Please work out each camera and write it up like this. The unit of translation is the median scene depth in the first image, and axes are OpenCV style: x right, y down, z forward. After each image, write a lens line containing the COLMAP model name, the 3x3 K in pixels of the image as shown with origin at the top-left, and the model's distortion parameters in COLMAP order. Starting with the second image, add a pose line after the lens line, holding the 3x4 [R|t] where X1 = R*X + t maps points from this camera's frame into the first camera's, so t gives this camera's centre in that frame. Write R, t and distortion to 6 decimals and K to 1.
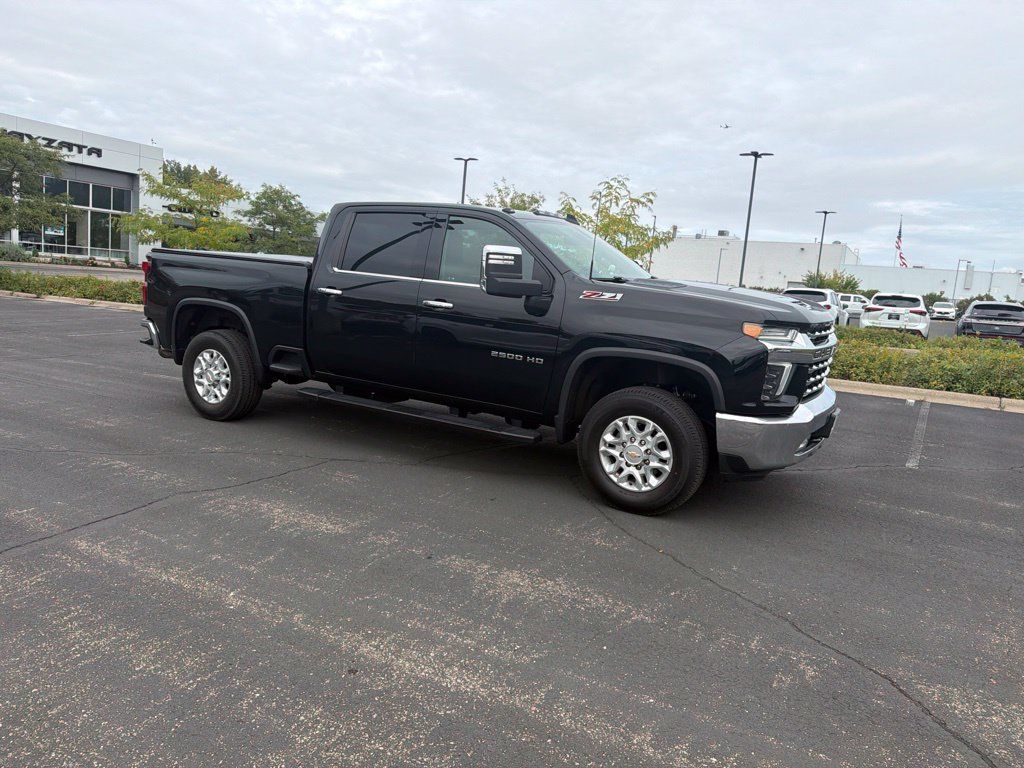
lens RADIAL K [[716.3, 0, 515.2], [0, 716.3, 376.8], [0, 0, 1]] dist [0.049897, -0.070734]
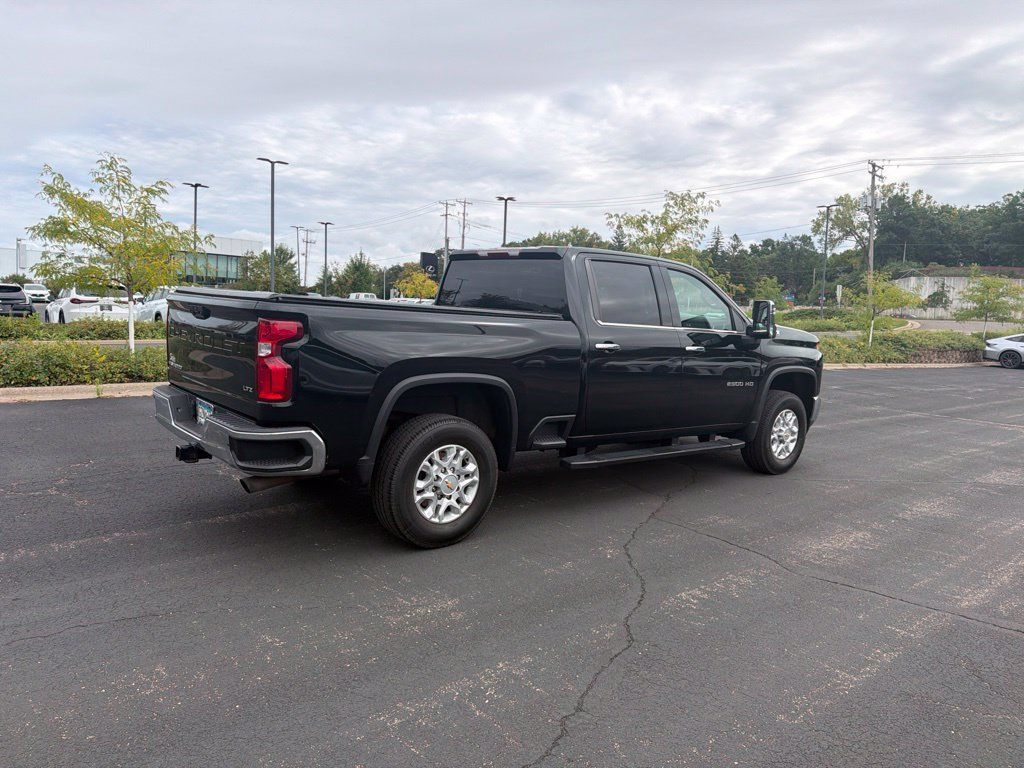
lens RADIAL K [[716.7, 0, 513.7], [0, 716.7, 377.5], [0, 0, 1]] dist [0.042969, -0.053331]
pose [[0.347406, -0.136613, 0.927710, -1.436053], [0.104324, 0.988820, 0.106545, -0.235269], [-0.931894, 0.059769, 0.357774, 0.975411]]
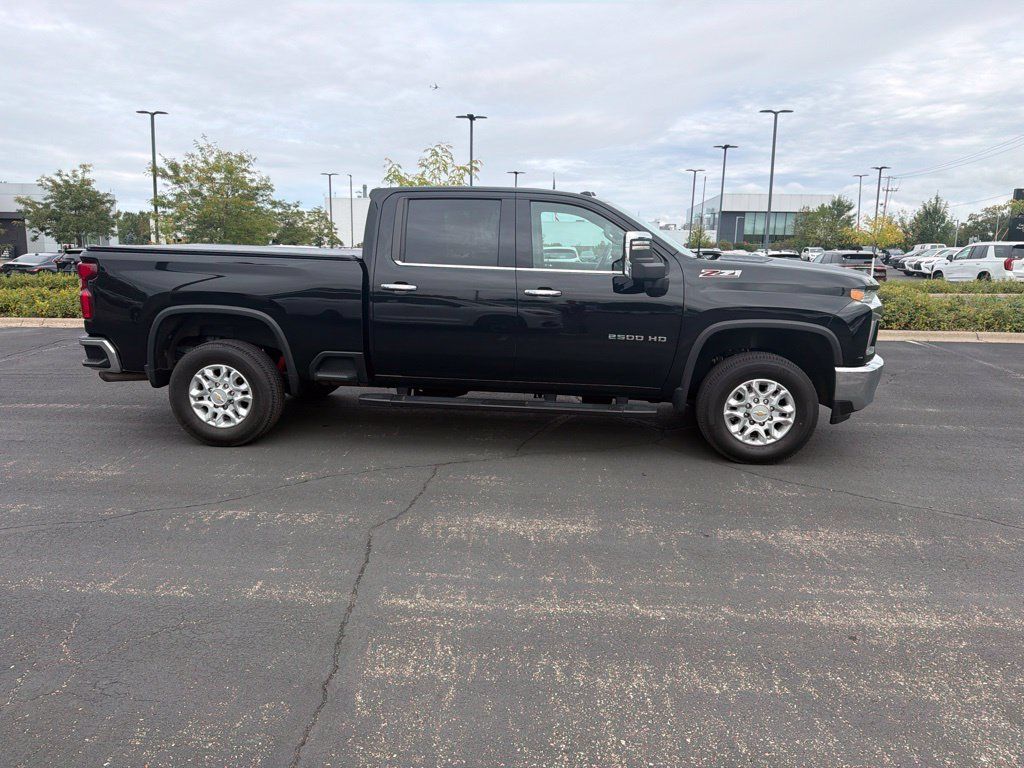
lens RADIAL K [[717.9, 0, 513.7], [0, 717.9, 384.6], [0, 0, 1]] dist [0.024438, -0.030593]
pose [[0.906550, -0.128923, 0.401927, -0.629980], [0.102528, 0.990953, 0.086607, -0.073422], [-0.409456, -0.037305, 0.911567, 0.125907]]
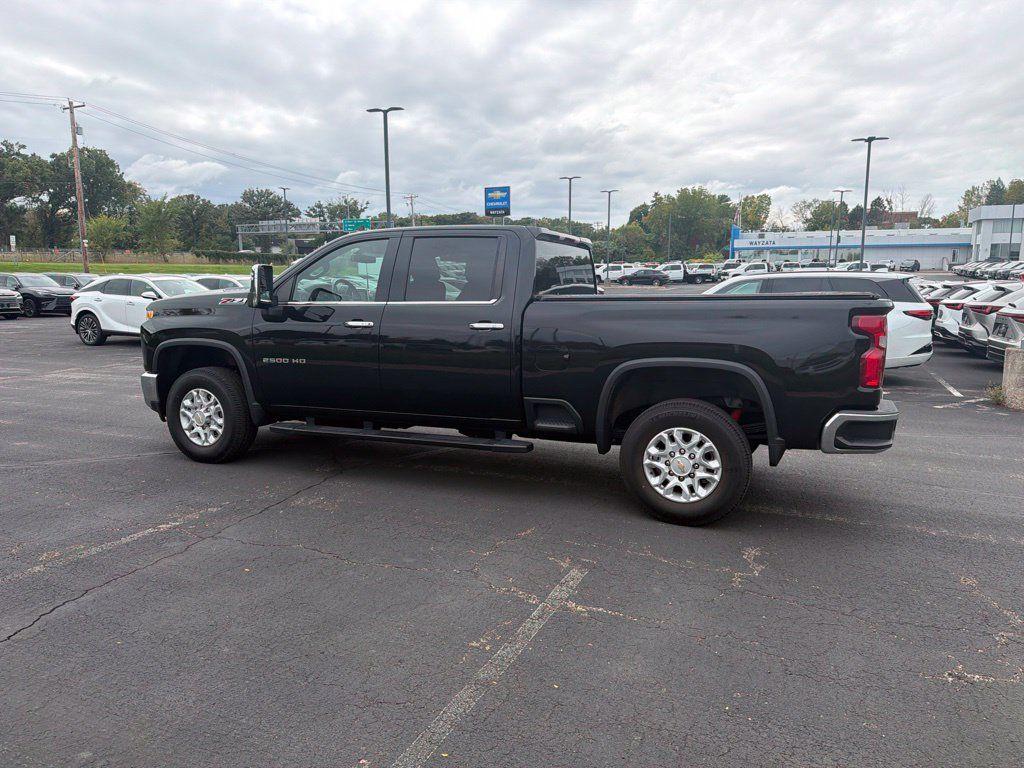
lens RADIAL K [[716.0, 0, 514.7], [0, 716.0, 380.6], [0, 0, 1]] dist [0.048684, -0.062959]
pose [[-0.989170, -0.052147, -0.137199, -0.007400], [-0.087125, 0.960871, 0.262938, -0.402230], [0.118119, 0.272044, -0.955008, 2.683525]]
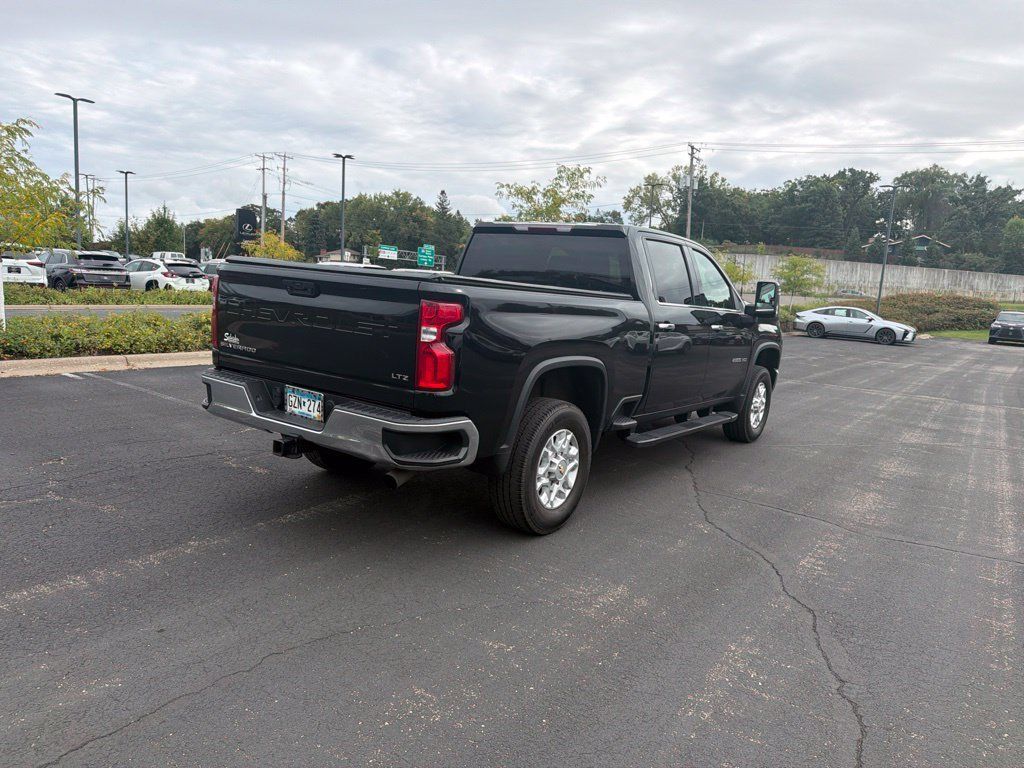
lens RADIAL K [[718.0, 0, 513.0], [0, 718.0, 385.4], [0, 0, 1]] dist [0.042805, -0.054450]
pose [[0.105231, -0.192270, 0.975684, -1.498831], [0.077042, 0.979758, 0.184764, -0.287171], [-0.991459, 0.055726, 0.117914, 1.353883]]
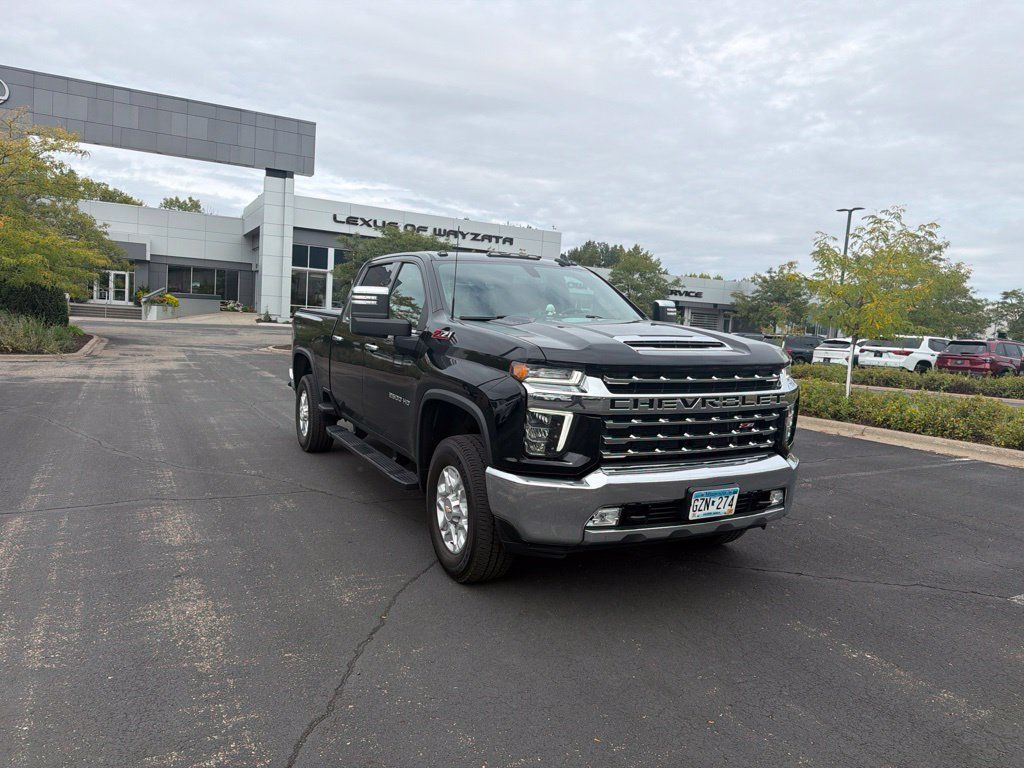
lens RADIAL K [[714.9, 0, 515.4], [0, 714.9, 378.7], [0, 0, 1]] dist [0.053155, -0.065987]
pose [[0.841203, 0.017486, -0.540436, 0.706725], [-0.065541, 0.995405, -0.069809, 0.003215], [0.536732, 0.094144, 0.838484, 0.279319]]
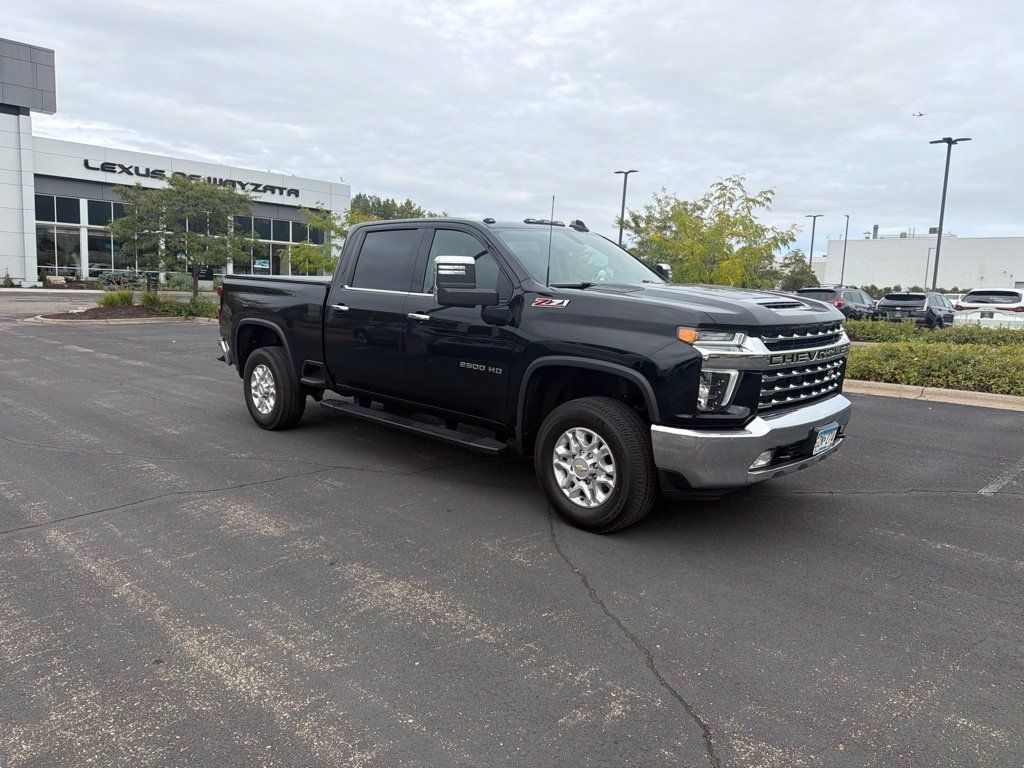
lens RADIAL K [[716.0, 0, 514.7], [0, 716.0, 380.6], [0, 0, 1]] dist [0.048684, -0.062959]
pose [[0.967161, -0.006894, -0.254071, 0.319129], [0.002743, 0.999857, -0.016689, 0.007990], [0.254150, 0.015444, 0.967042, 0.058130]]
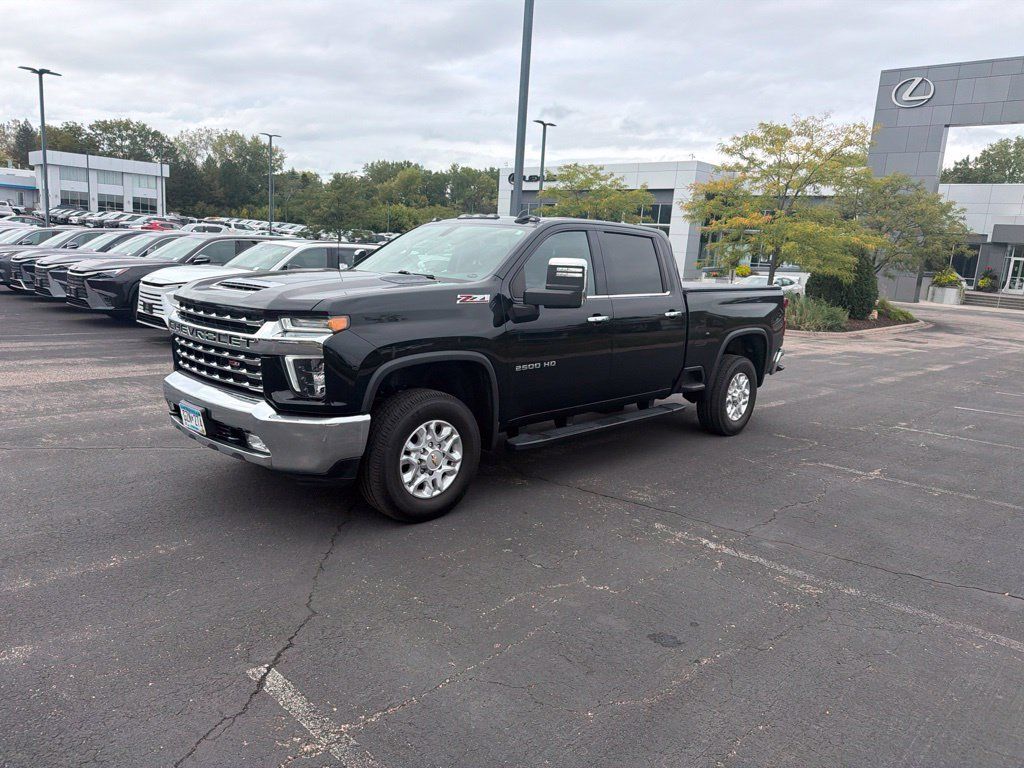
lens RADIAL K [[715.1, 0, 514.6], [0, 715.1, 387.3], [0, 0, 1]] dist [0.052321, -0.065873]
pose [[-0.243041, 0.093705, -0.965479, 1.264422], [-0.208086, 0.967116, 0.146245, -0.192764], [0.947434, 0.236447, -0.215550, 1.649050]]
